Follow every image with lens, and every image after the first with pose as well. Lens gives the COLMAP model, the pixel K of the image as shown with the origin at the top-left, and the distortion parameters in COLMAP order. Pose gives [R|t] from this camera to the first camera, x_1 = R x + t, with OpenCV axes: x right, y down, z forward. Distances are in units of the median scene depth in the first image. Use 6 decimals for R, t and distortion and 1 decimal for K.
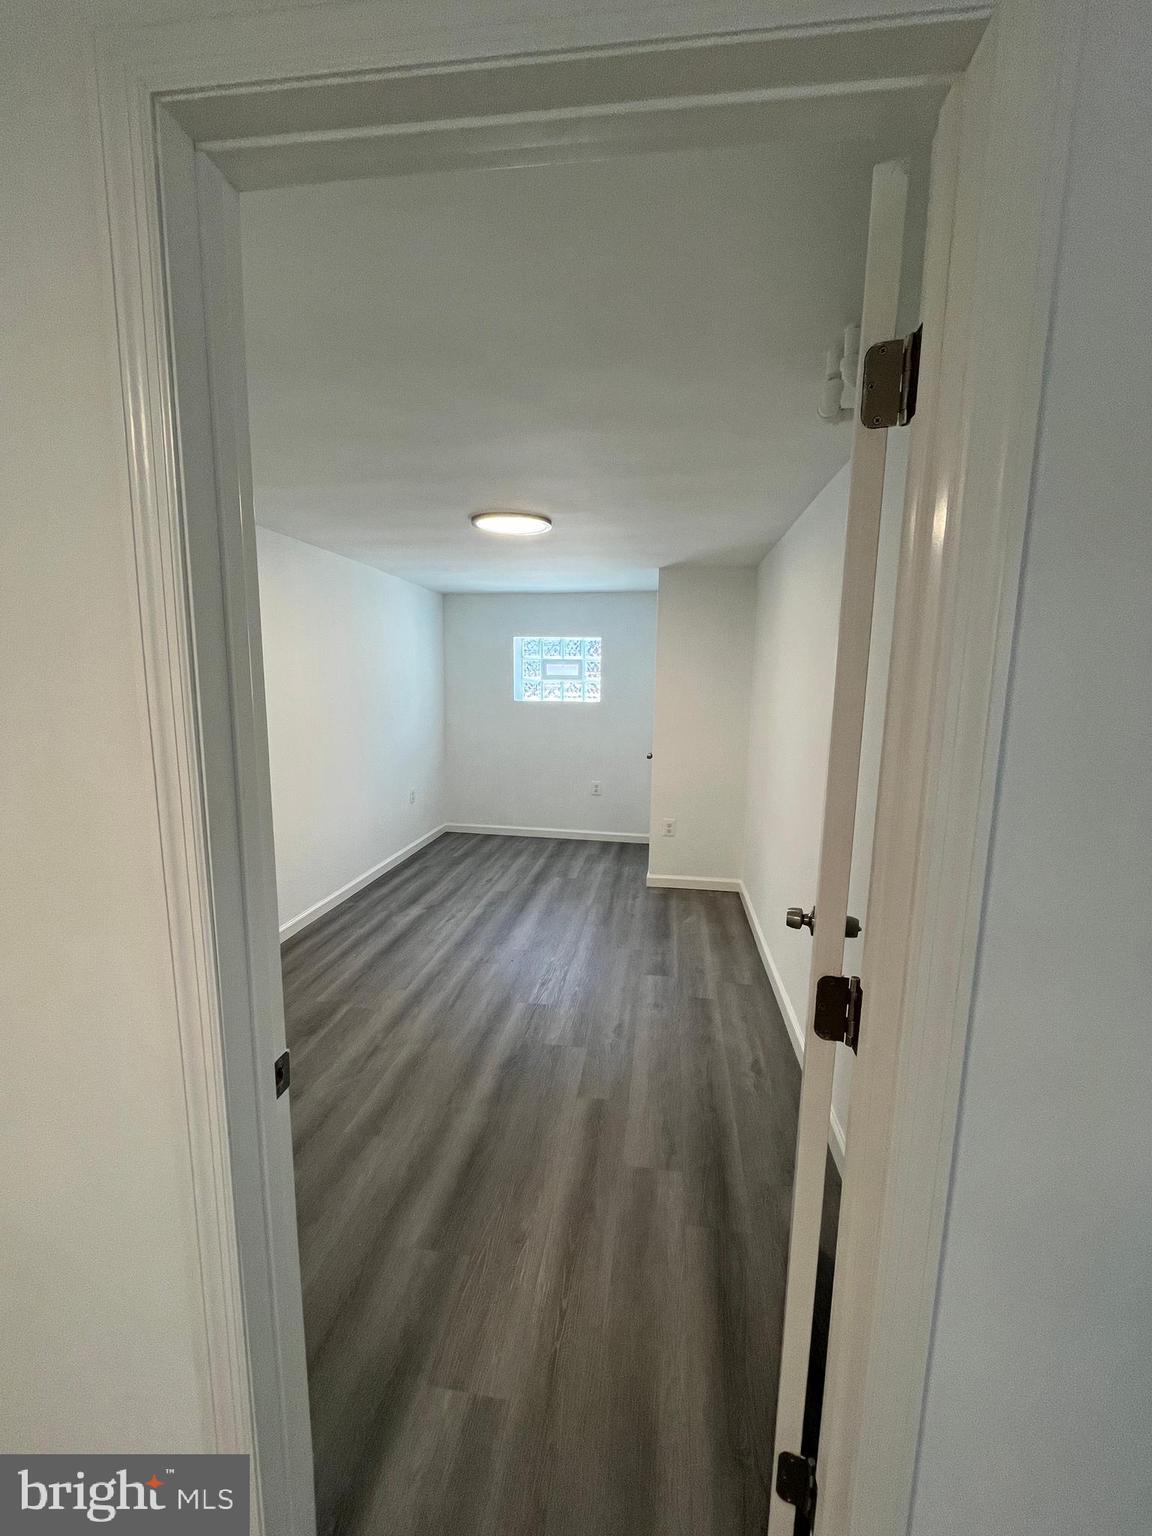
lens RADIAL K [[619.4, 0, 576.0], [0, 619.4, 768.0], [0, 0, 1]] dist [-0.002998, -0.000494]
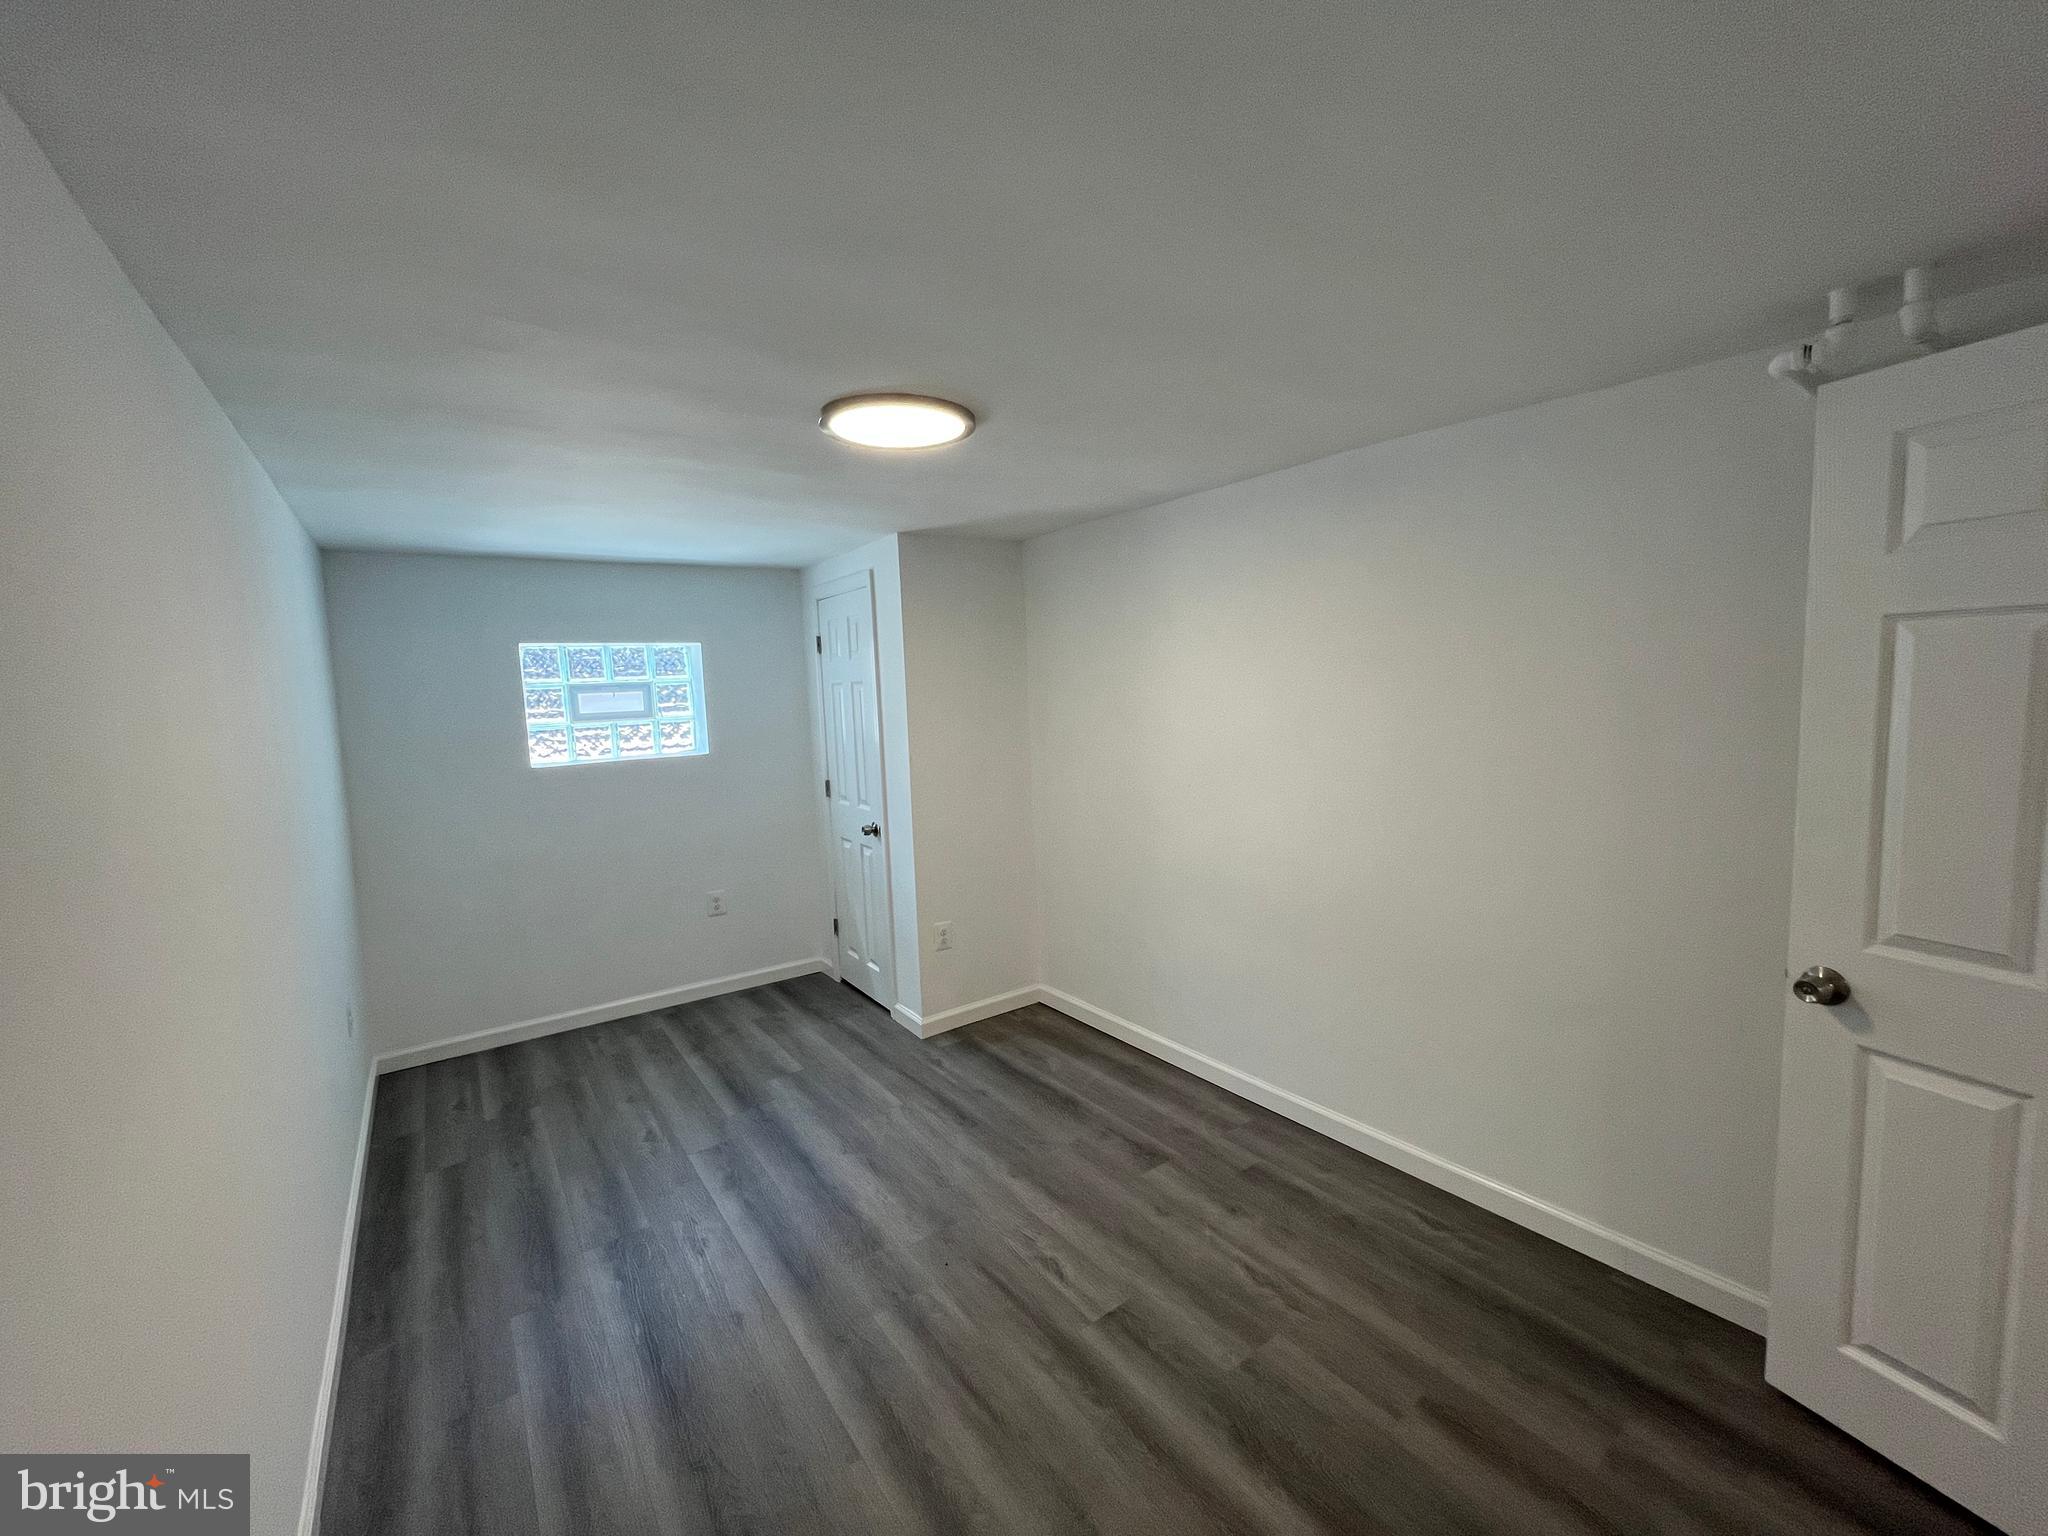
lens RADIAL K [[825.9, 0, 1024.0], [0, 825.9, 768.0], [0, 0, 1]] dist [-0.002998, -0.000494]
pose [[0.714011, -0.110867, 0.691301, -0.397743], [0.151324, 0.988482, 0.002233, -0.071035], [-0.683586, 0.103016, 0.722564, 0.345192]]
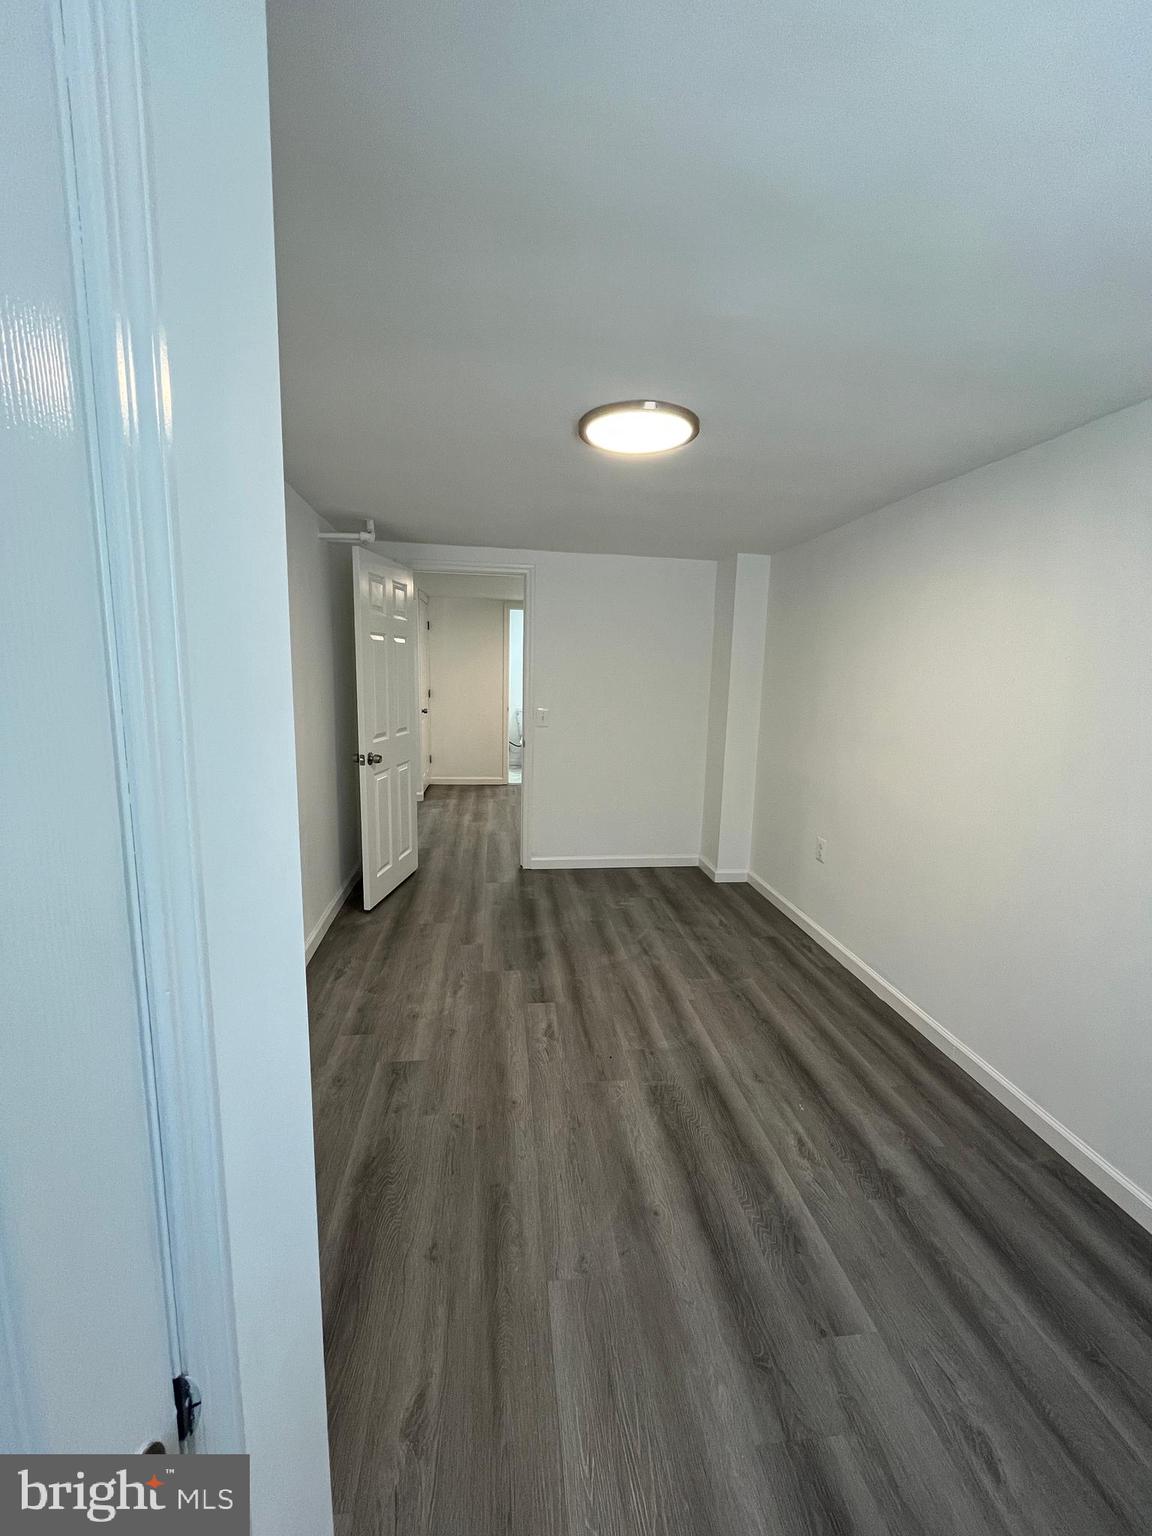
lens RADIAL K [[619.4, 0, 576.0], [0, 619.4, 768.0], [0, 0, 1]] dist [-0.002998, -0.000494]
pose [[-0.960452, 0.003587, -0.278421, 0.110163], [-0.082168, 0.951738, 0.295709, -0.177692], [0.266045, 0.306892, -0.913804, 1.266331]]
